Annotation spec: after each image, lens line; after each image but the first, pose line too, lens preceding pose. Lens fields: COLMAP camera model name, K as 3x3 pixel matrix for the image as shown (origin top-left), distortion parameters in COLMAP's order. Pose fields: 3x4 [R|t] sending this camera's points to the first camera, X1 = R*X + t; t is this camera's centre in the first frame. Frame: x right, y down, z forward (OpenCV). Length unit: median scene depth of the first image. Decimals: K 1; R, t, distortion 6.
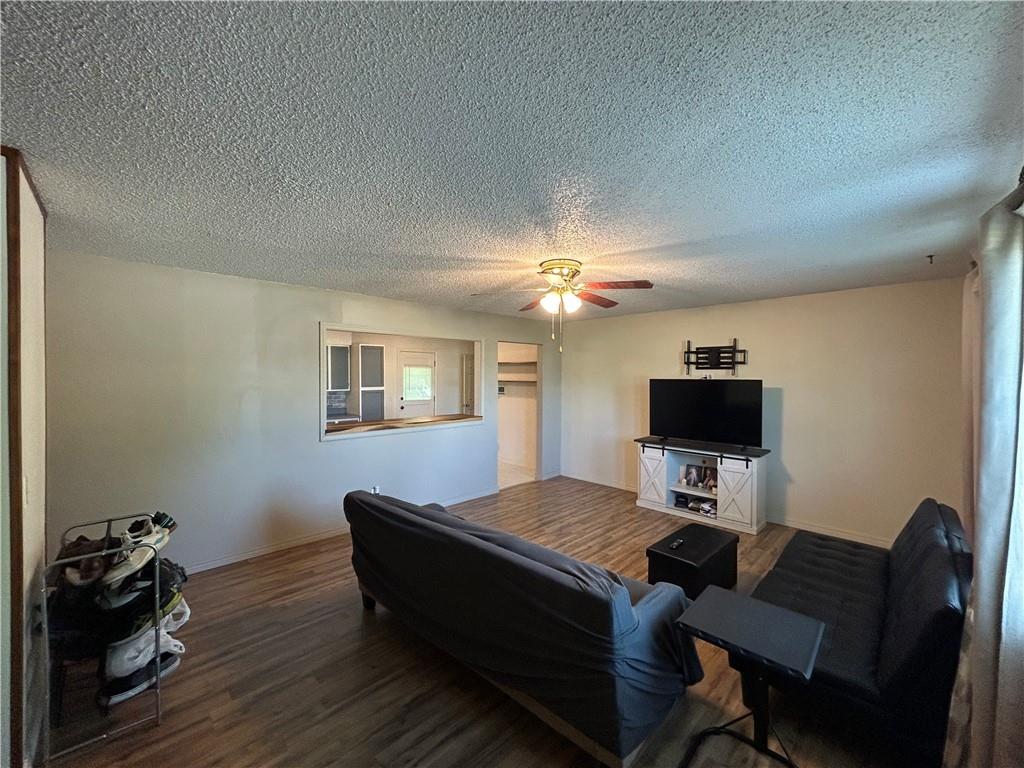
lens RADIAL K [[412.8, 0, 517.2], [0, 412.8, 379.8], [0, 0, 1]] dist [-0.003252, 0.000952]
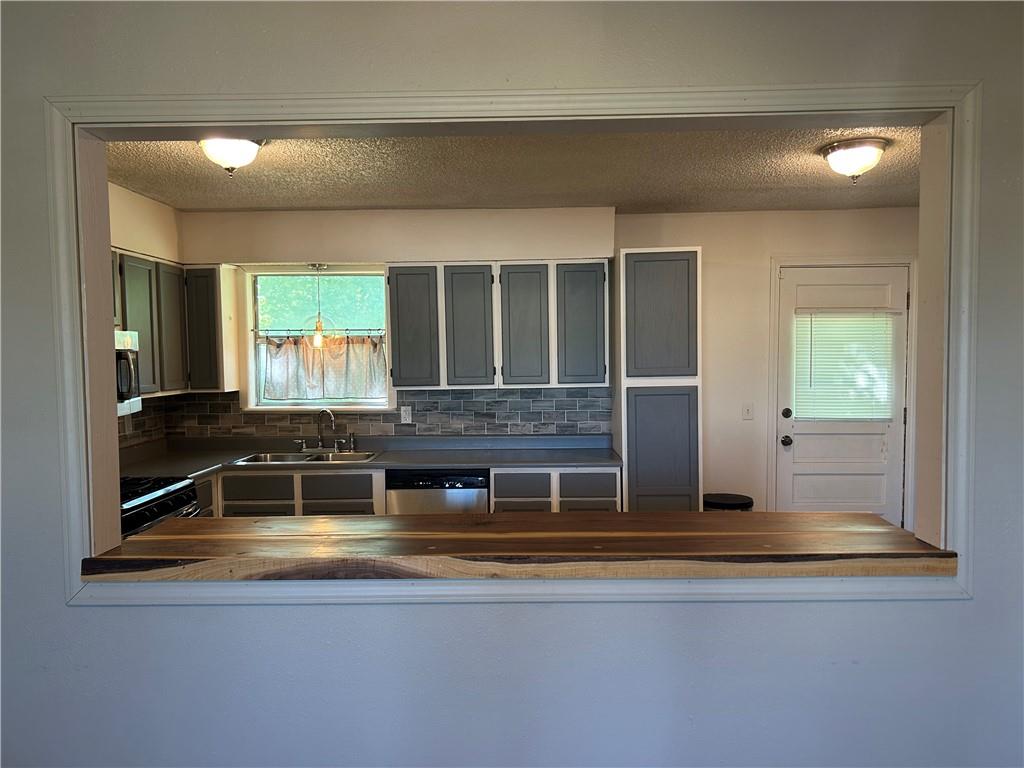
lens RADIAL K [[773.2, 0, 529.2], [0, 773.2, 385.3], [0, 0, 1]] dist [0.053620, -0.021294]
pose [[0.702799, 0.014700, -0.711237, 0.018079], [0.005779, 0.999636, 0.026371, 0.006788], [0.711365, -0.022644, 0.702457, 0.496752]]
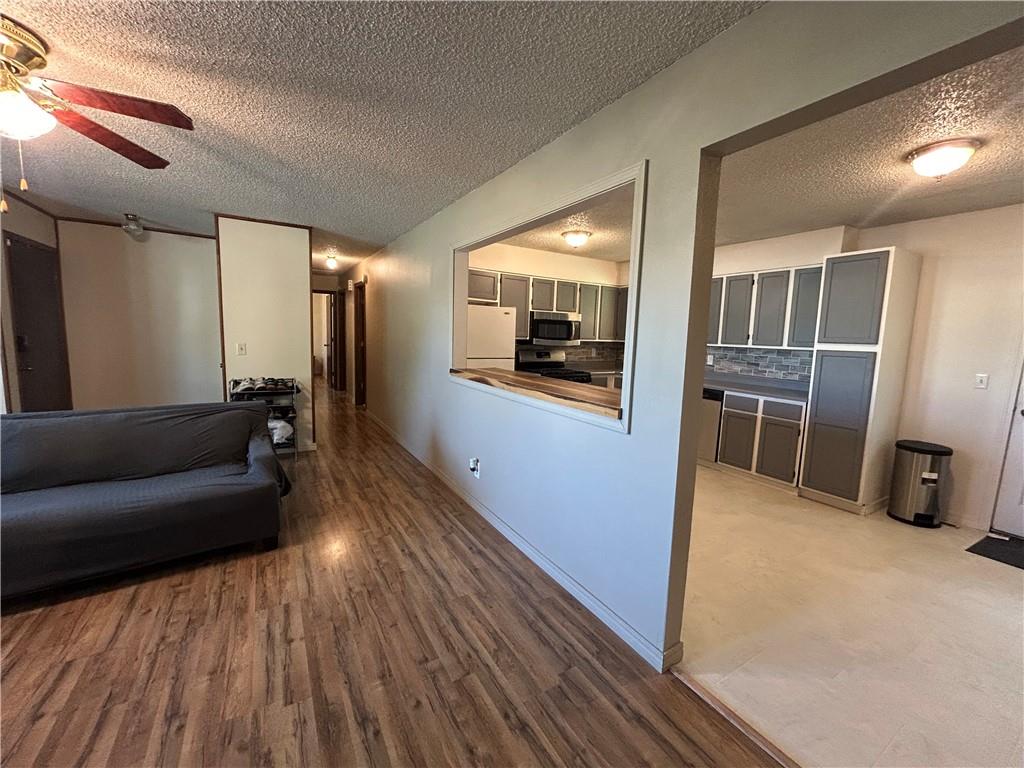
lens RADIAL K [[412.8, 0, 511.2], [0, 412.8, 384.6], [0, 0, 1]] dist [-0.003252, 0.000952]
pose [[-0.248975, 0.106548, -0.962631, 0.202118], [-0.047051, 0.991426, 0.121905, 0.024142], [0.967366, 0.075644, -0.241827, 0.764972]]
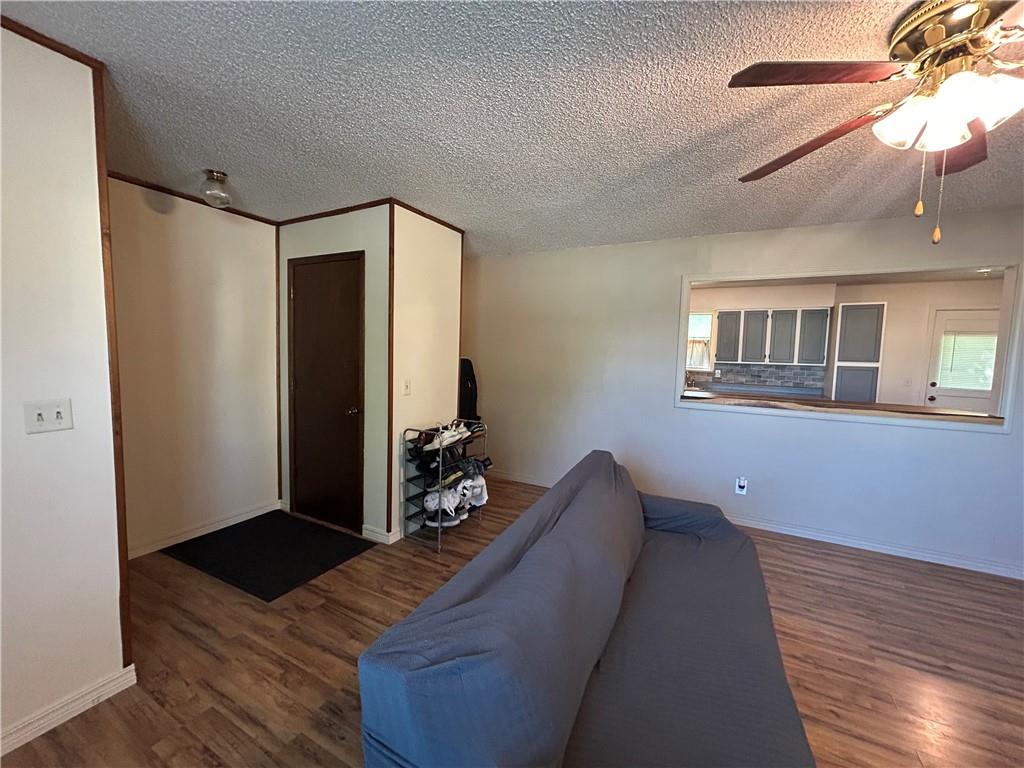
lens RADIAL K [[412.8, 0, 512.8], [0, 412.8, 380.8], [0, 0, 1]] dist [-0.003252, 0.000952]
pose [[0.292133, 0.074861, -0.953443, 0.166104], [-0.037218, 0.997066, 0.066883, 0.024579], [0.955653, 0.015947, 0.294062, 0.216611]]
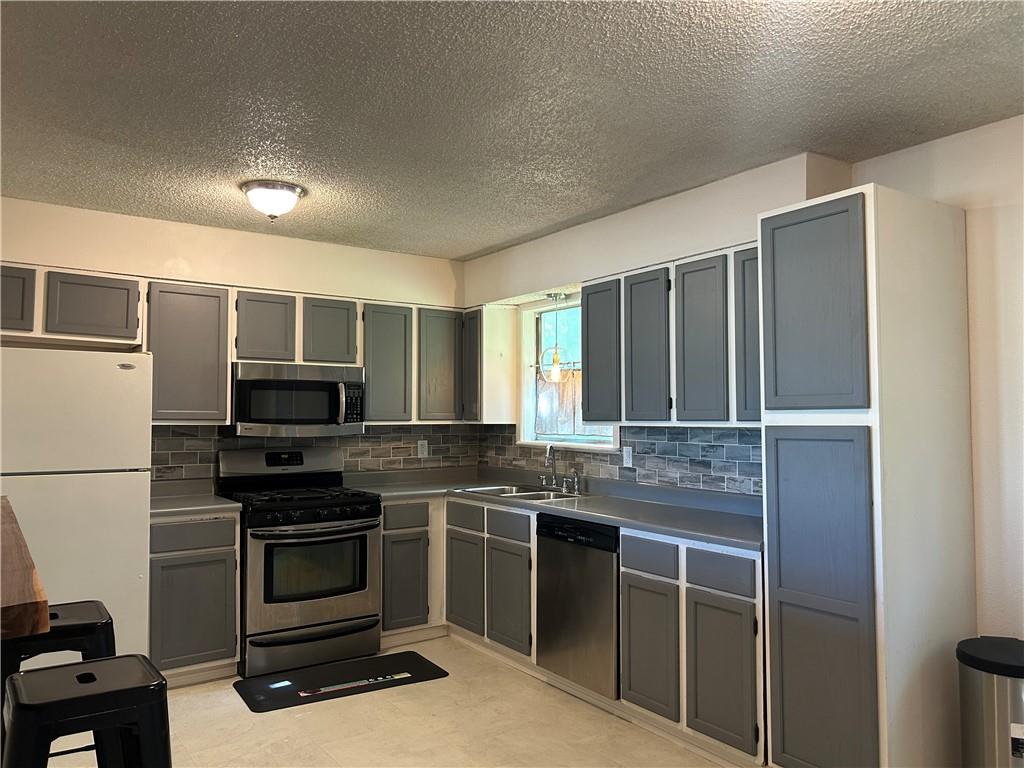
lens RADIAL K [[773.2, 0, 512.0], [0, 773.2, 391.7], [0, 0, 1]] dist [0.053620, -0.021294]
pose [[-0.186735, -0.037857, -0.981681, 0.045837], [-0.016288, 0.999239, -0.035436, 0.024406], [0.982275, 0.009373, -0.187209, 0.946652]]
